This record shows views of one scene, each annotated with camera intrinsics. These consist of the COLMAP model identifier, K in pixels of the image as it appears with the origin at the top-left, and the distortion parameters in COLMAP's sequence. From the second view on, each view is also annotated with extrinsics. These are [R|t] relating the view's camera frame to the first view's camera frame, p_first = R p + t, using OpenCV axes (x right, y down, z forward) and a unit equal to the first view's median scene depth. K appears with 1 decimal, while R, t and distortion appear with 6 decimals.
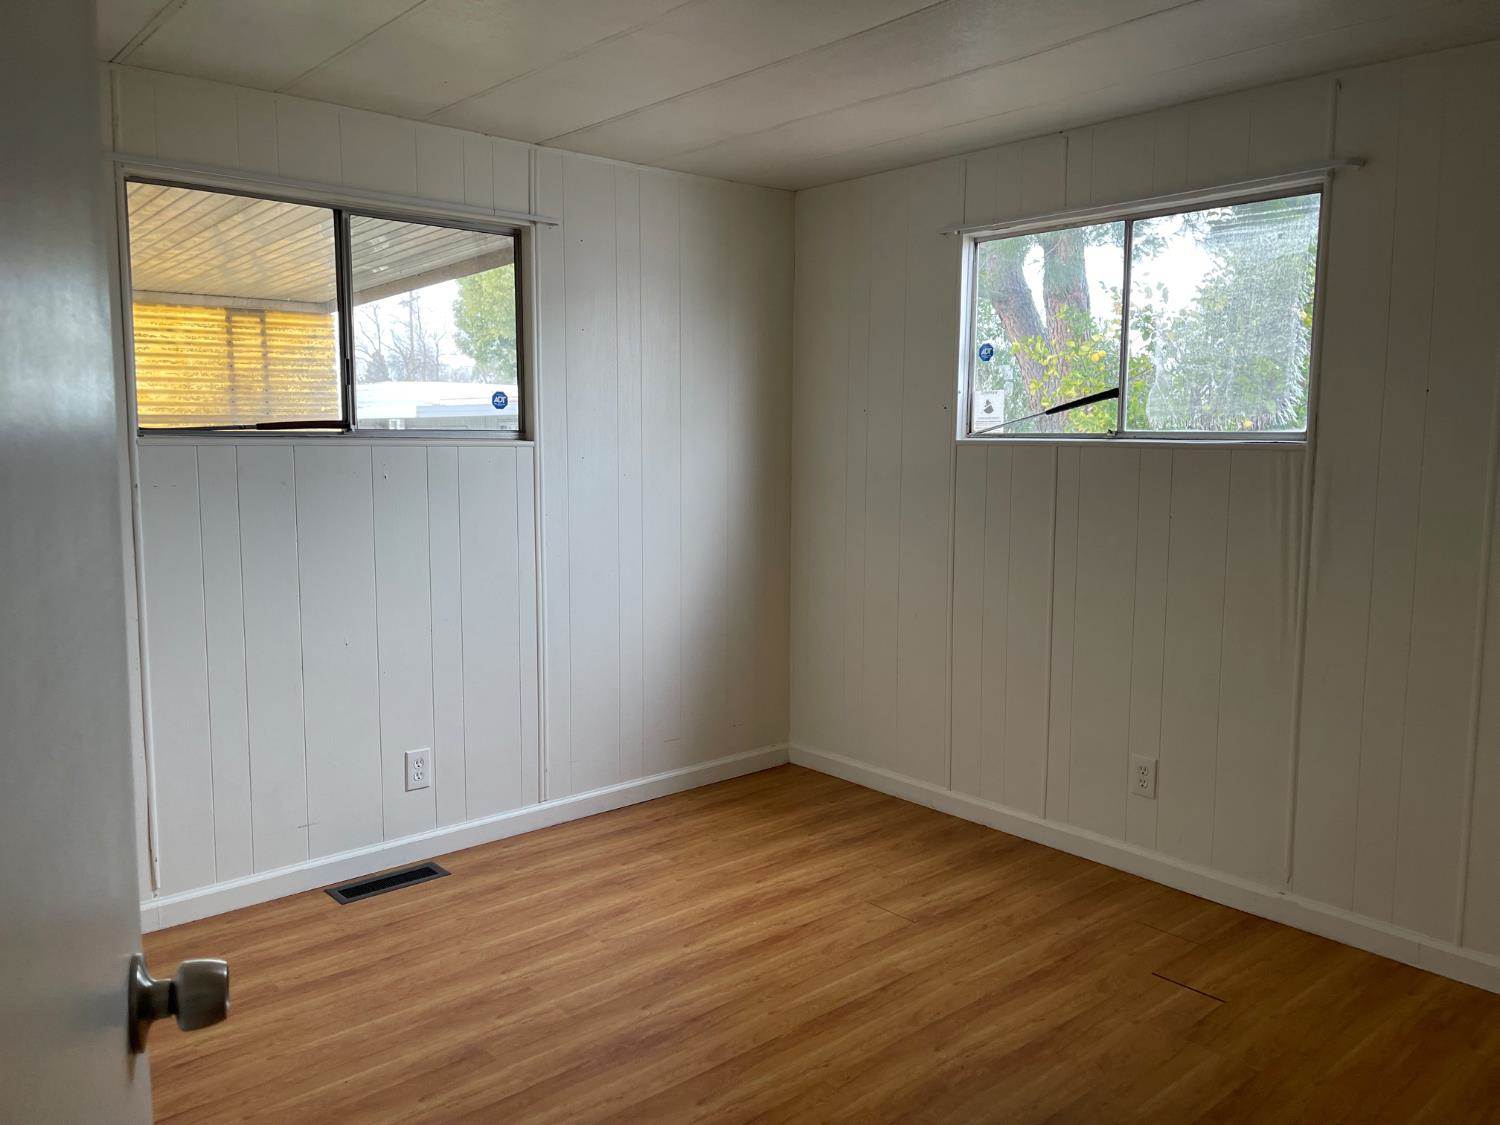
lens RADIAL K [[1136.1, 0, 755.2], [0, 1136.1, 564.2], [0, 0, 1]] dist [0.033275, -0.007884]
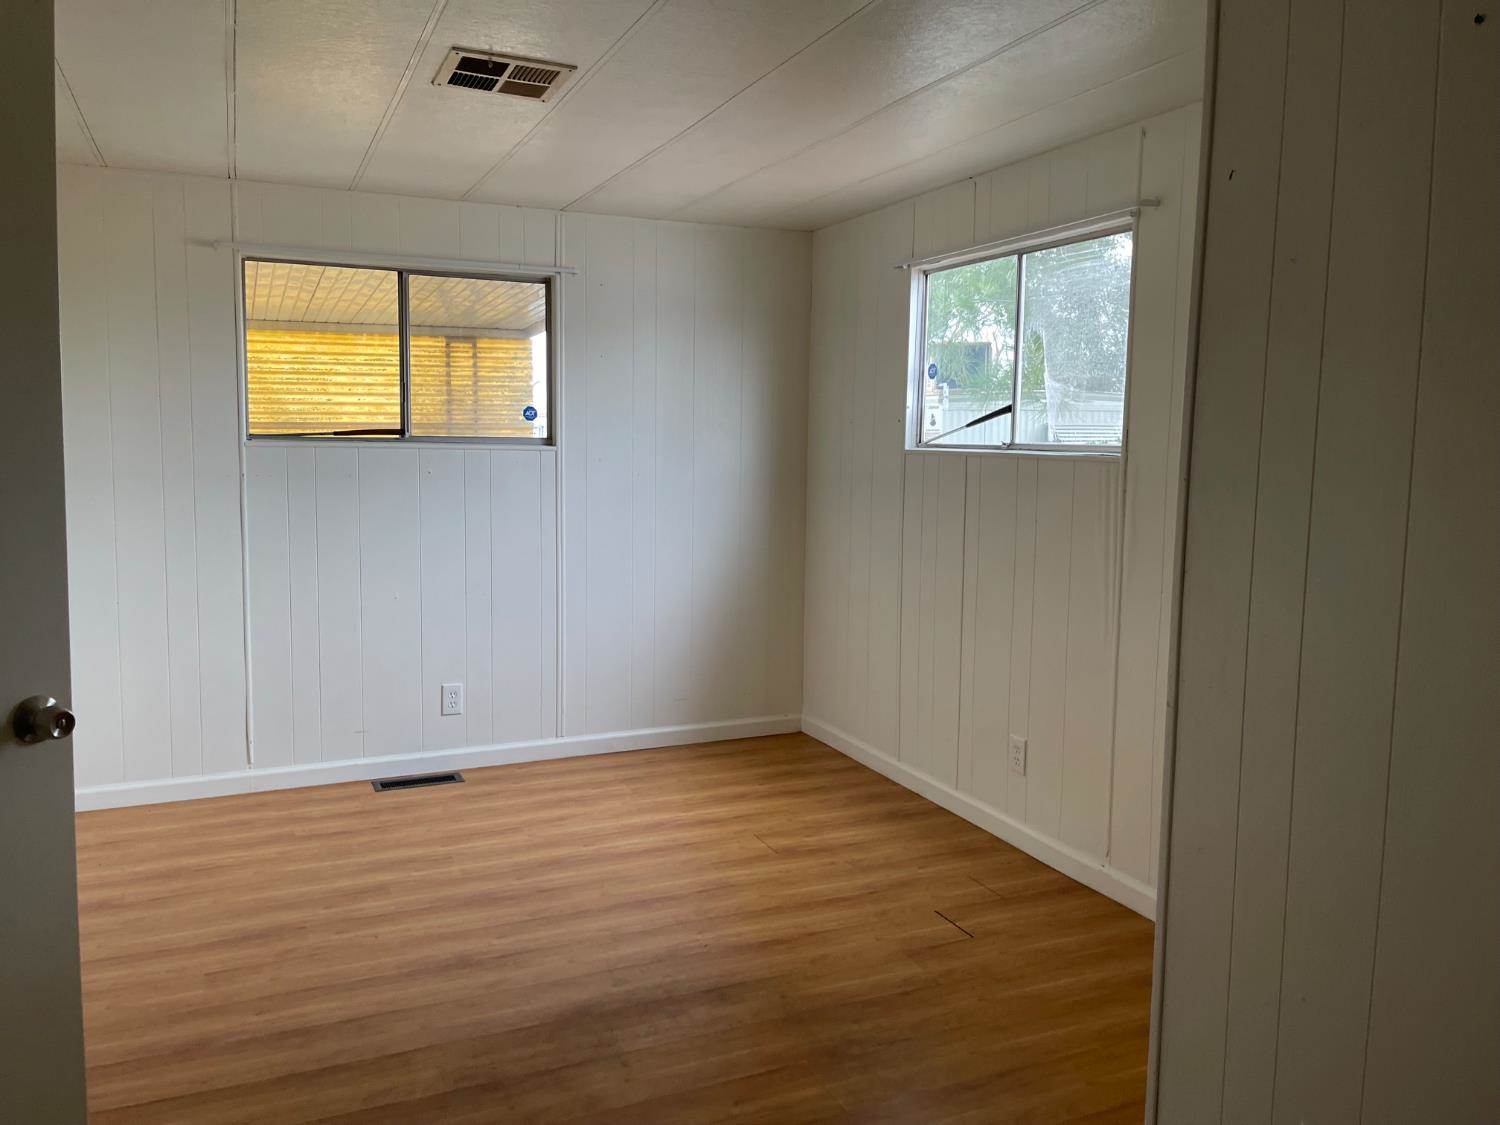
lens RADIAL K [[1136.1, 0, 741.8], [0, 1136.1, 558.7], [0, 0, 1]] dist [0.033275, -0.007884]
pose [[0.952897, 0.040499, -0.300579, 0.399539], [-0.043385, 0.999054, -0.002931, 0.010440], [0.300176, 0.015834, 0.953752, -0.133734]]
